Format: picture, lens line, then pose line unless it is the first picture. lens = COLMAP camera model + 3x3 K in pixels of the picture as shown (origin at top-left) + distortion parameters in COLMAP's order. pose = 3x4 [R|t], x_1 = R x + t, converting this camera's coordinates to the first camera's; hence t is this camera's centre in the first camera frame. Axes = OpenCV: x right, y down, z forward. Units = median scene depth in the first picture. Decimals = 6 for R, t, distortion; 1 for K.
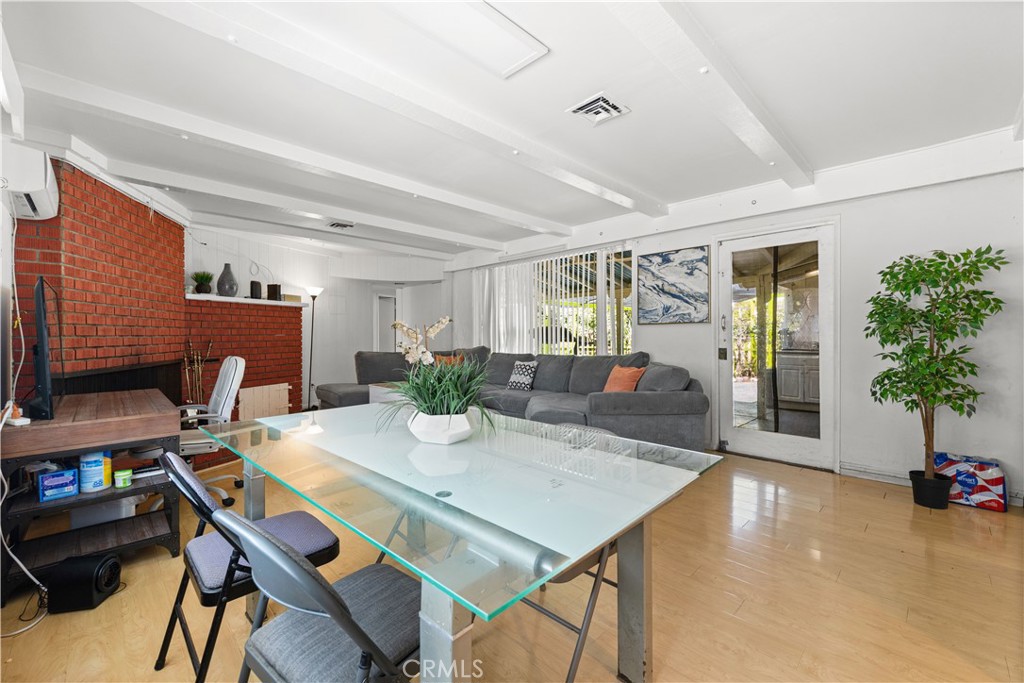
lens RADIAL K [[438.4, 0, 504.2], [0, 438.4, 340.5], [0, 0, 1]] dist [0.002840, 0.000007]
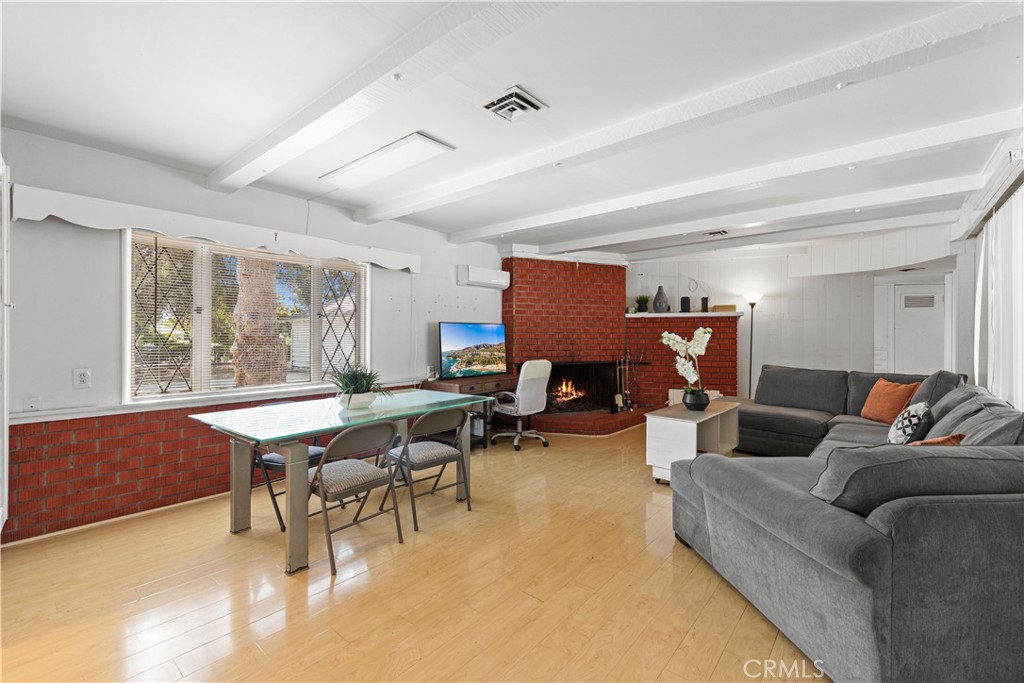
lens RADIAL K [[438.4, 0, 504.4], [0, 438.4, 340.1], [0, 0, 1]] dist [0.002840, 0.000007]
pose [[0.072743, 0.005204, -0.997337, 0.594892], [-0.014251, 0.999890, 0.004178, -0.023367], [0.997249, 0.013909, 0.072810, 0.494450]]
